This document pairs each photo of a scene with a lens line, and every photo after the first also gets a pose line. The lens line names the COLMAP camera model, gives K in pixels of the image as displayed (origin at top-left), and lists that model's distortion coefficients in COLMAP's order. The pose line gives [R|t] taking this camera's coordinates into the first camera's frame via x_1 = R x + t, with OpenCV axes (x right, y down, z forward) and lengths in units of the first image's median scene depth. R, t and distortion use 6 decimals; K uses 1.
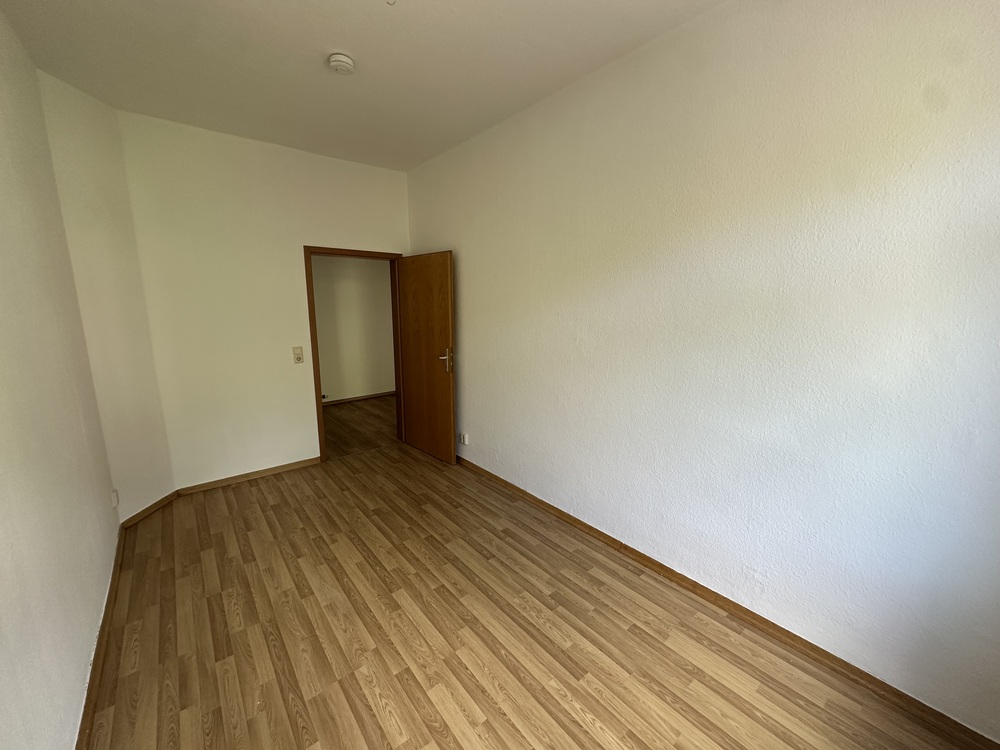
lens RADIAL K [[398.9, 0, 501.6], [0, 398.9, 375.6], [0, 0, 1]] dist [0.001847, -0.001295]
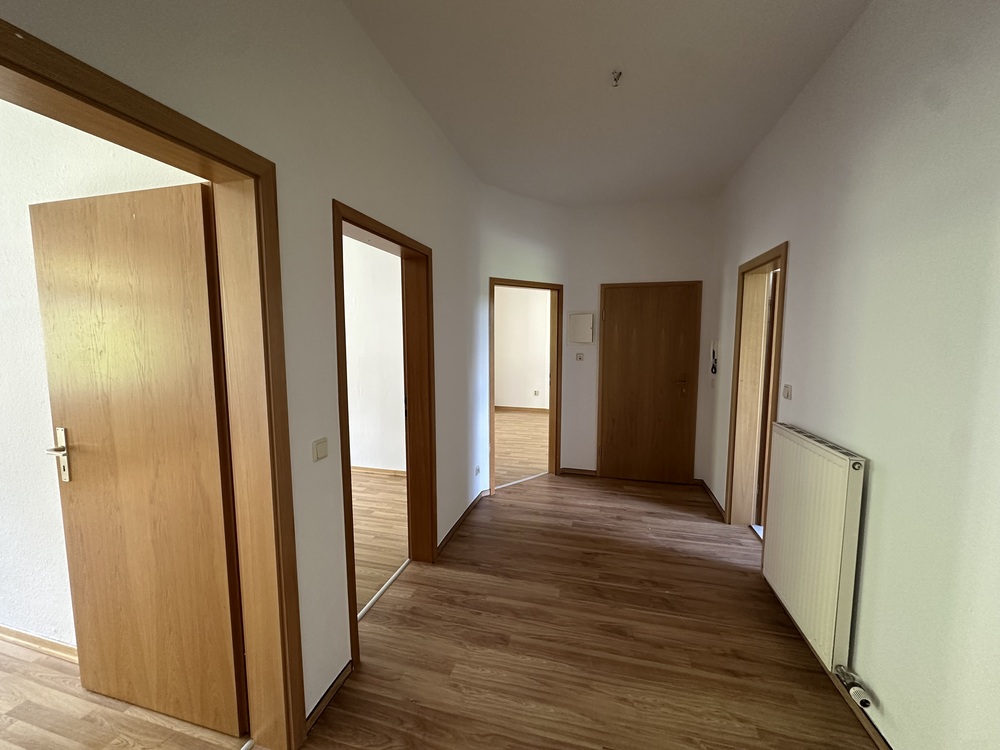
lens RADIAL K [[398.9, 0, 493.8], [0, 398.9, 376.6], [0, 0, 1]] dist [0.001847, -0.001295]
pose [[-0.811653, 0.056062, -0.581443, -0.154800], [-0.110901, 0.962491, 0.247612, -0.214296], [0.573515, 0.265458, -0.774992, 1.267923]]
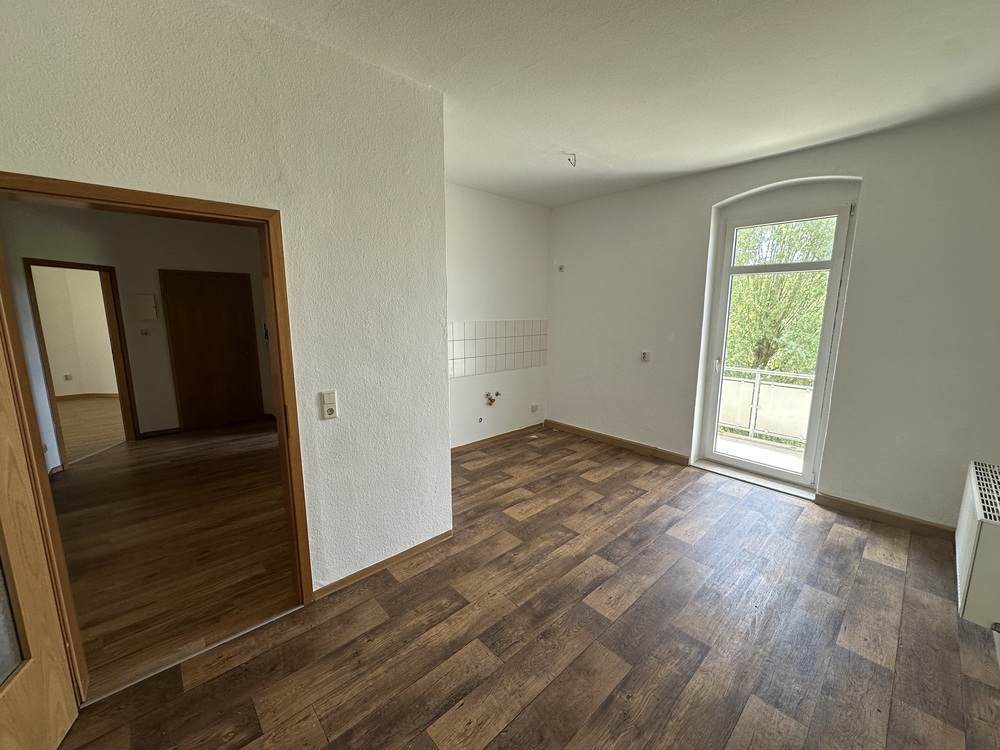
lens RADIAL K [[398.9, 0, 501.4], [0, 398.9, 371.8], [0, 0, 1]] dist [0.001847, -0.001295]
pose [[0.061462, 0.156551, -0.985756, 0.226089], [-0.188239, 0.971718, 0.142584, -0.273792], [0.980198, 0.176794, 0.089193, 1.481629]]
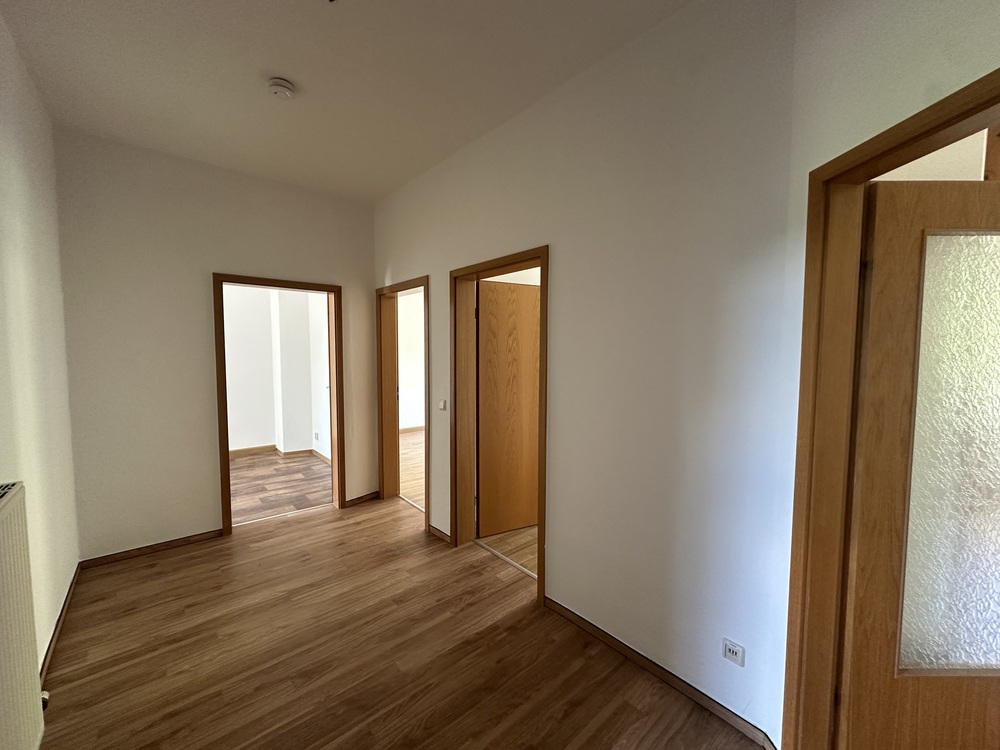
lens RADIAL K [[398.9, 0, 501.8], [0, 398.9, 374.8], [0, 0, 1]] dist [0.001847, -0.001295]
pose [[-0.036281, -0.063177, 0.997343, -0.849904], [0.183253, 0.980656, 0.068786, -0.134525], [-0.982396, 0.185262, -0.024002, 0.870273]]
